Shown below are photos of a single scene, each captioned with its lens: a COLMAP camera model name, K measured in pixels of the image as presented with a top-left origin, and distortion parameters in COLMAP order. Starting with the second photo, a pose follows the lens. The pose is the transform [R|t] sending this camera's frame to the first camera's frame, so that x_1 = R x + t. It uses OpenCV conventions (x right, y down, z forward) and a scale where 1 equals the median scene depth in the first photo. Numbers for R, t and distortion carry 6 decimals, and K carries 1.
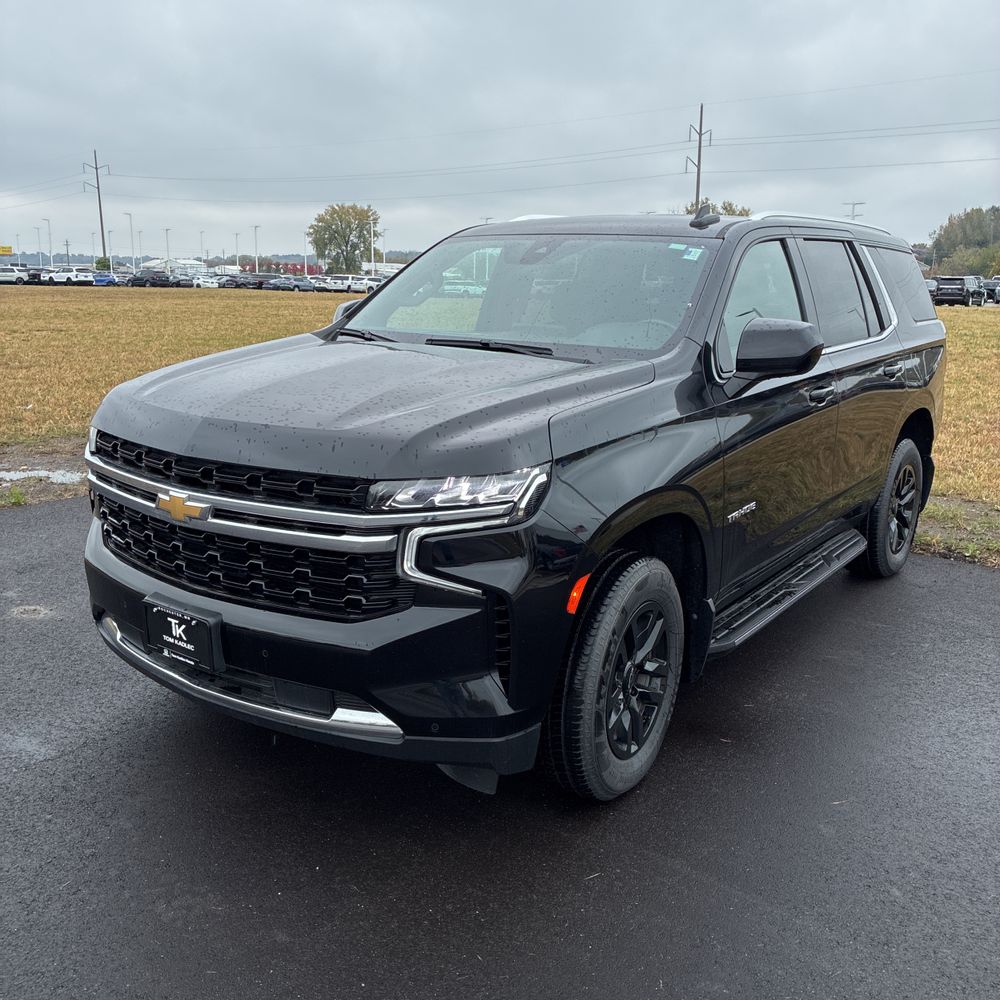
lens RADIAL K [[1008.7, 0, 496.4], [0, 1008.7, 490.8], [0, 0, 1]] dist [0.024222, -0.004462]
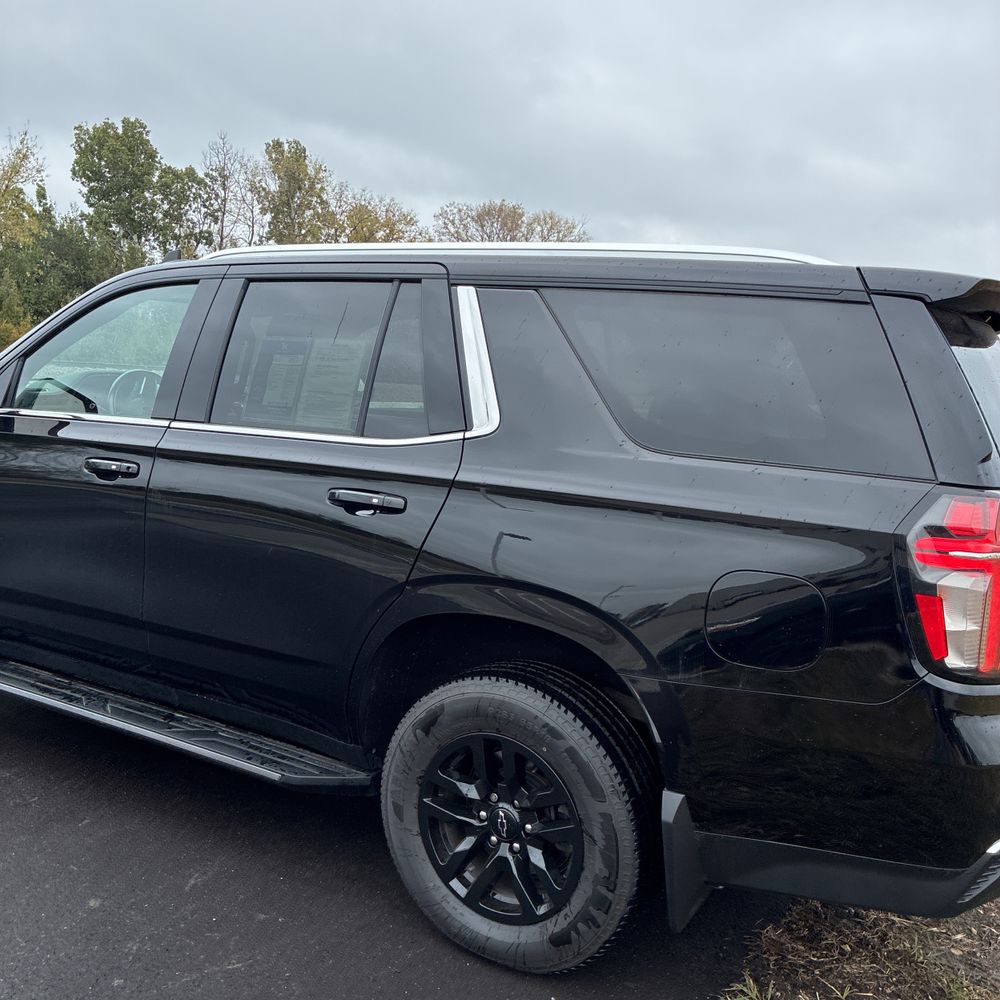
lens RADIAL K [[1019.5, 0, 485.1], [0, 1019.5, 481.5], [0, 0, 1]] dist [0.011800, 0.036037]
pose [[0.077501, 0.109592, -0.990951, 1.618287], [-0.274806, 0.957785, 0.084432, -0.334063], [0.958371, 0.265776, 0.104346, 1.716530]]
